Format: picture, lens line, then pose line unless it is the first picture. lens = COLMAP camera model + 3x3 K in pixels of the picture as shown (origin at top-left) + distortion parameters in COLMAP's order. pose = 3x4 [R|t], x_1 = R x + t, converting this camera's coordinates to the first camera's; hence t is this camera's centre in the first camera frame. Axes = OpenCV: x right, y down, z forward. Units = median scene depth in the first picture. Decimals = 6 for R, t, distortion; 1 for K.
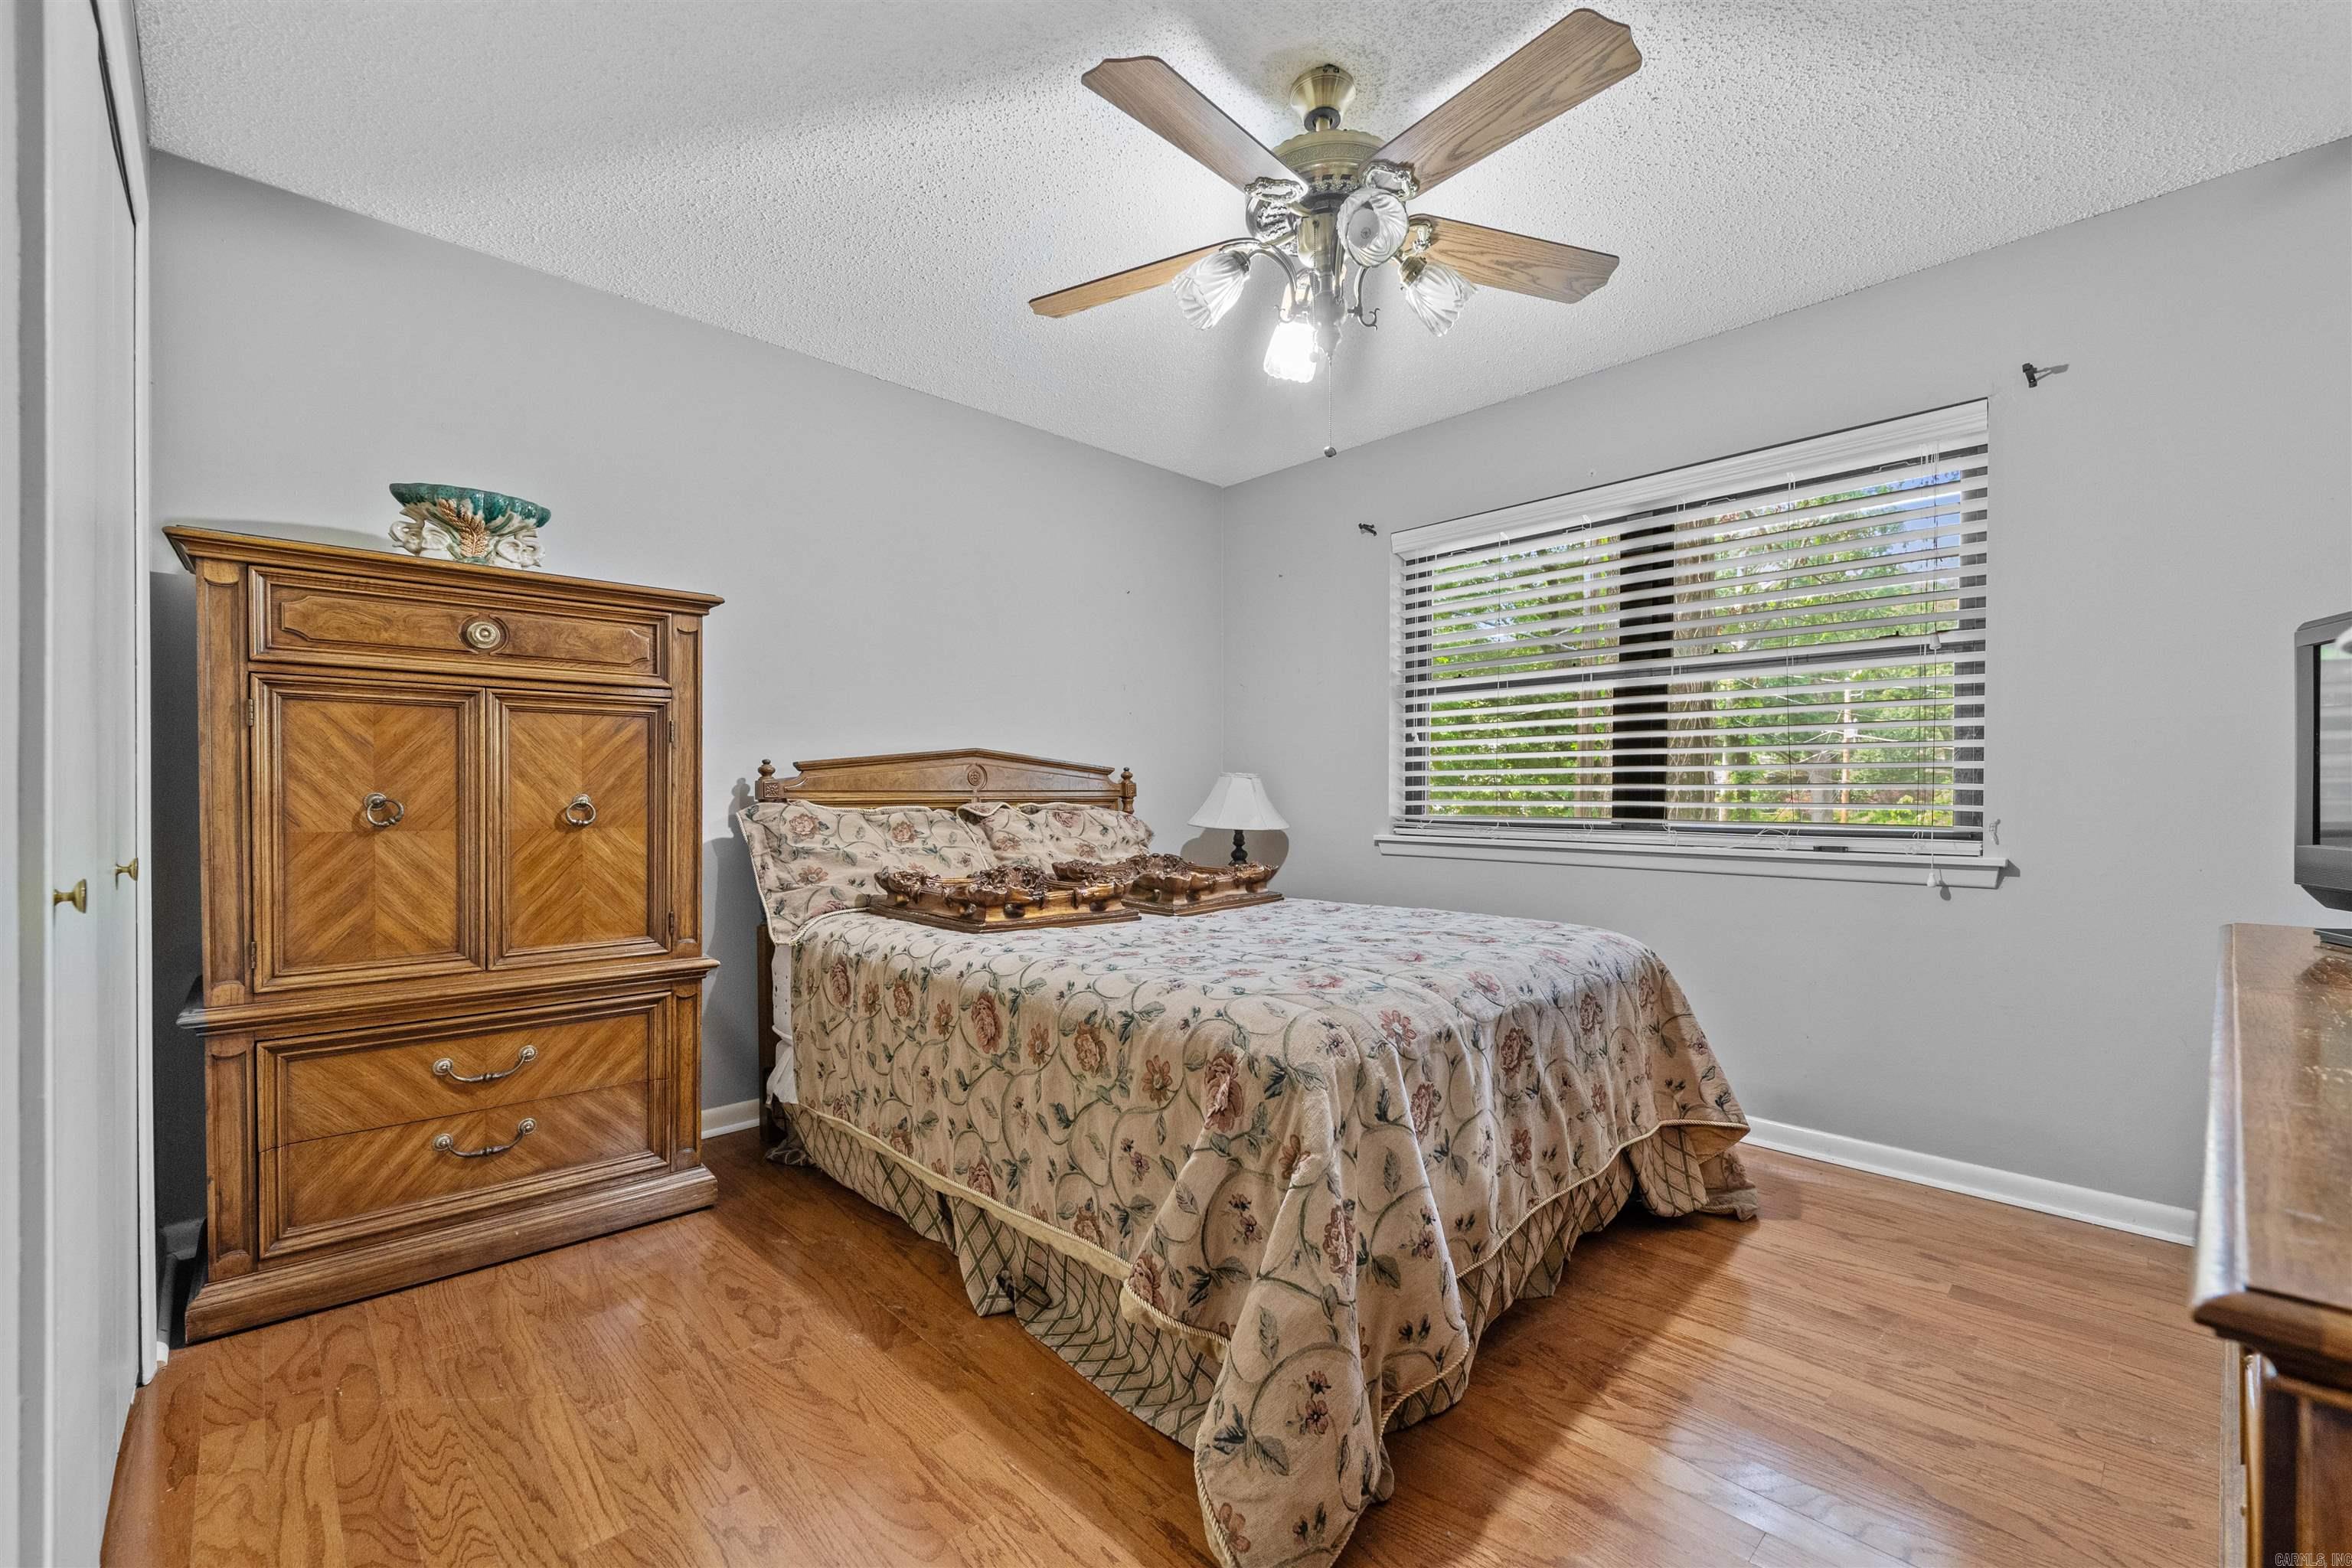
lens RADIAL K [[982.8, 0, 1172.0], [0, 982.8, 794.5], [0, 0, 1]] dist [0.001243, 0.000046]
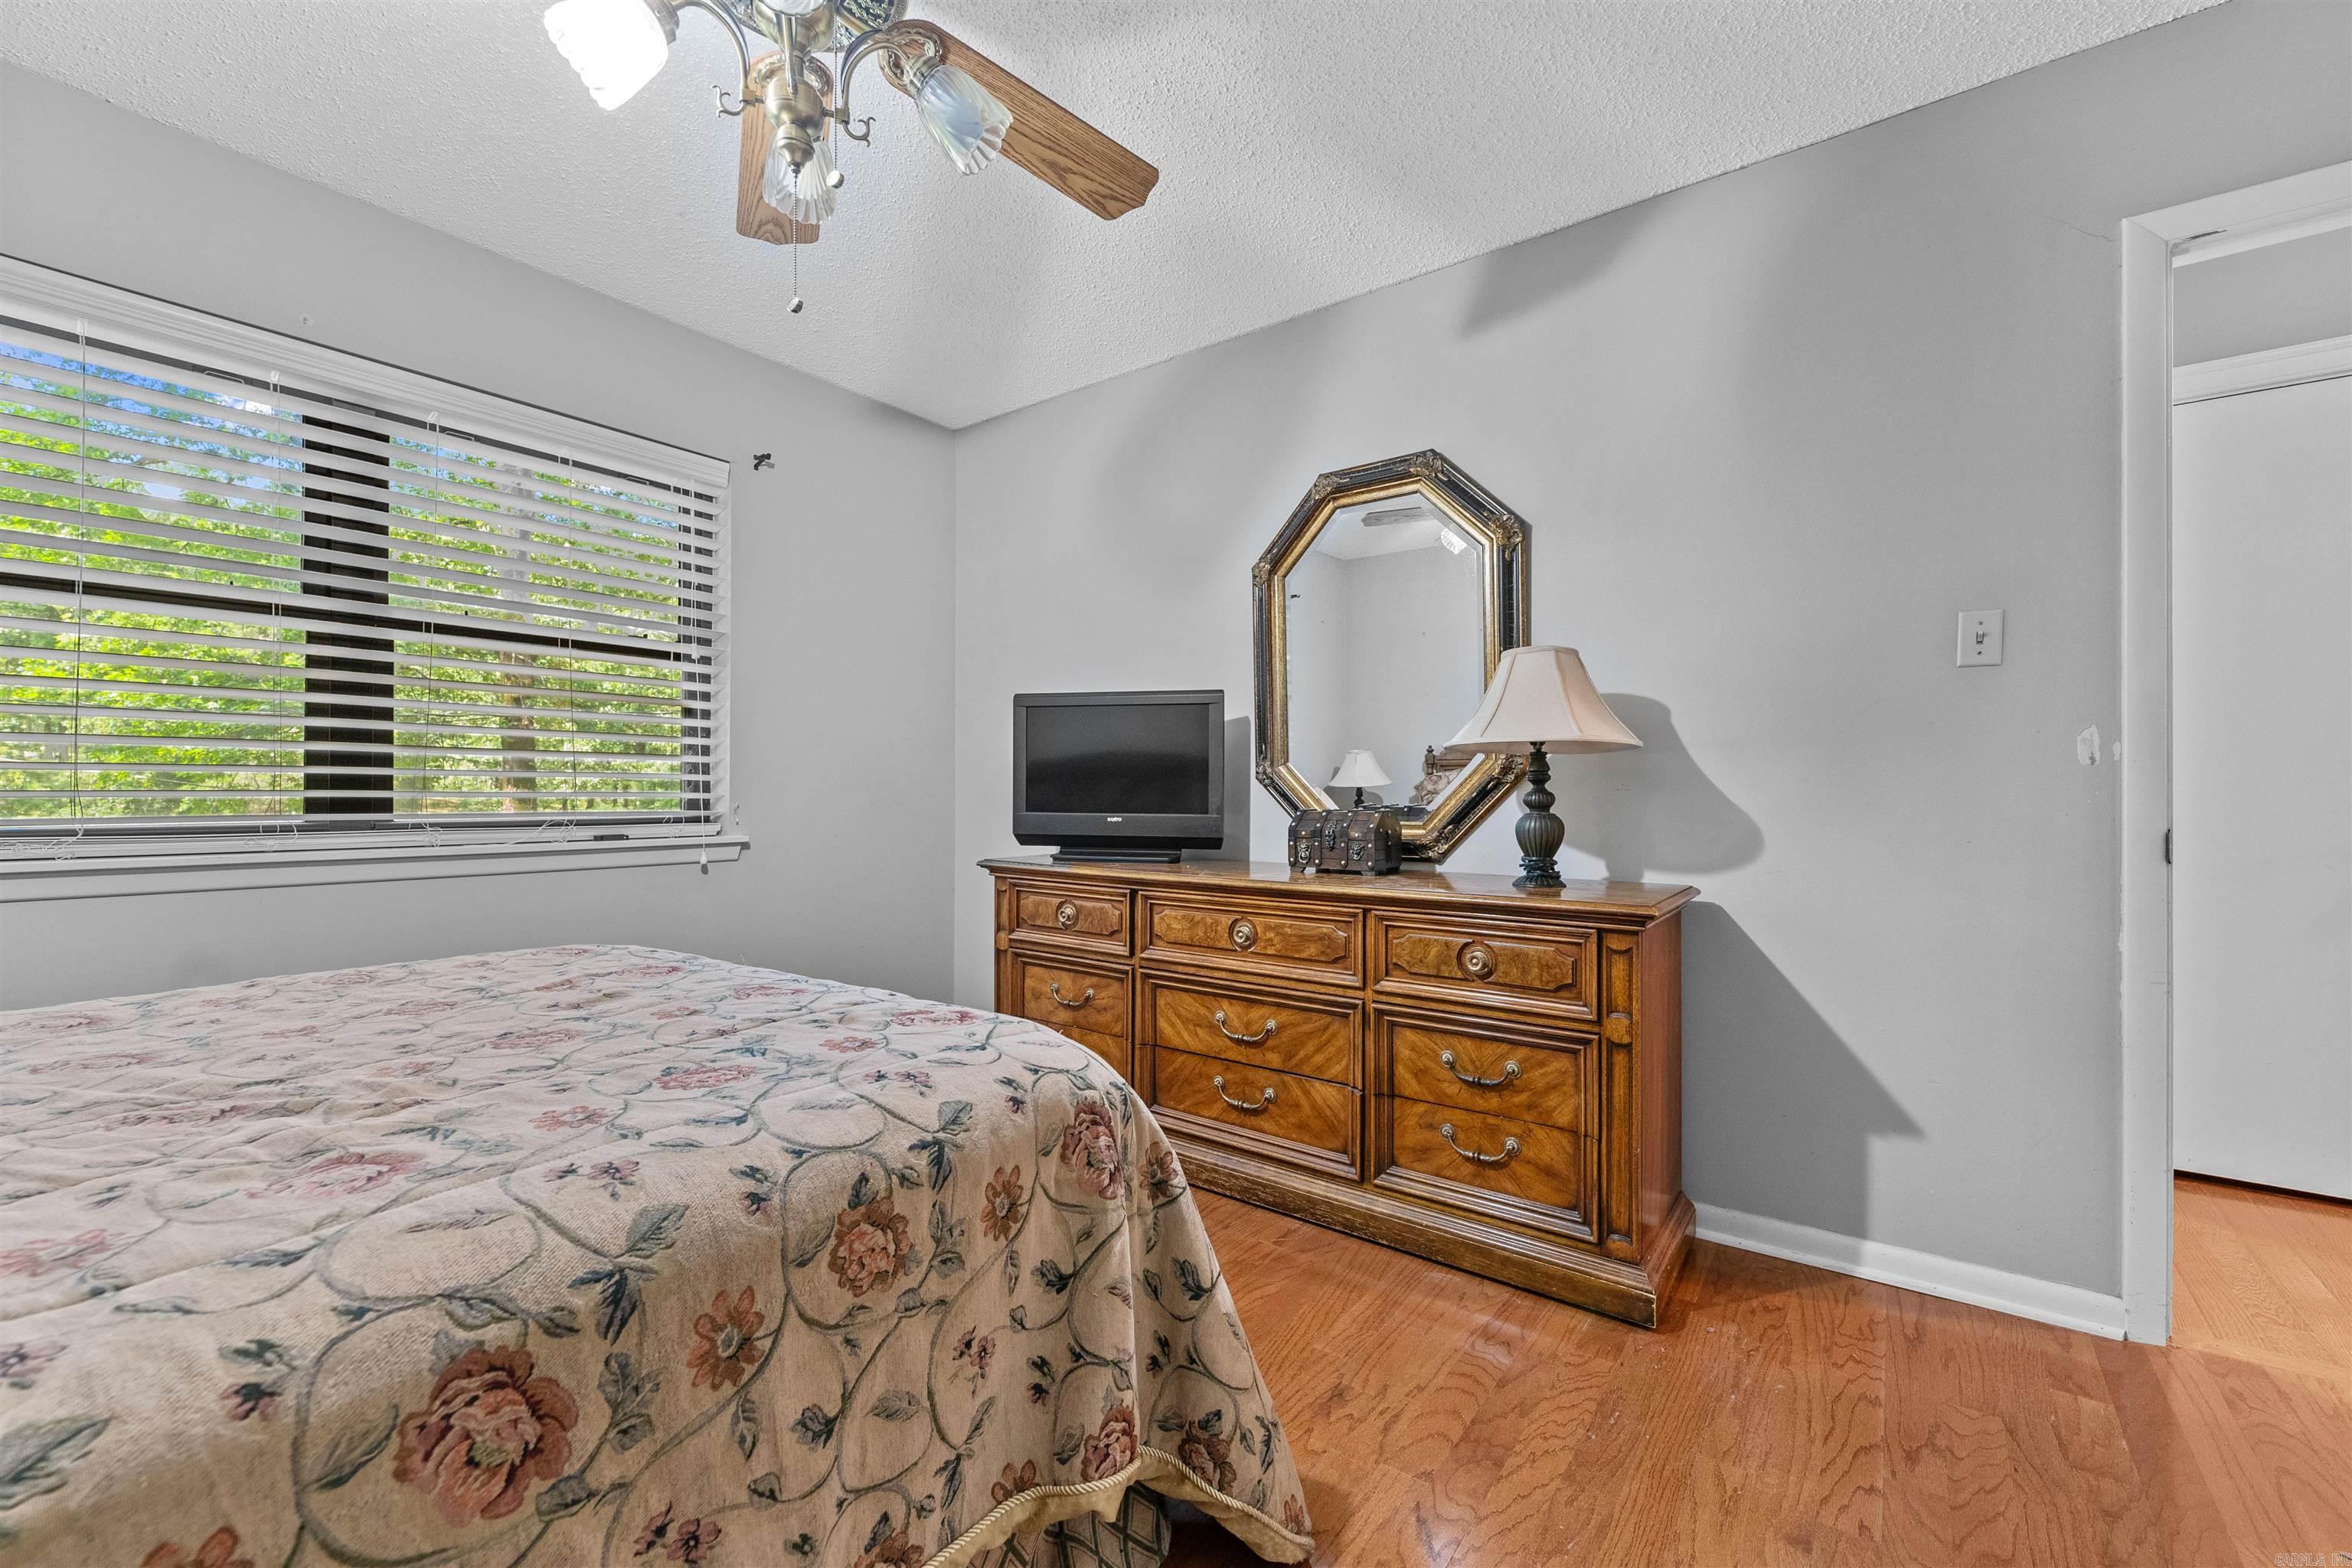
lens RADIAL K [[958.9, 0, 1191.0], [0, 958.9, 782.0], [0, 0, 1]] dist [-0.000199, -0.000356]
pose [[-0.190204, 0.008462, 0.981708, -0.569545], [-0.005985, 0.999934, -0.009779, 0.006221], [-0.981726, -0.007735, -0.190141, 0.830106]]
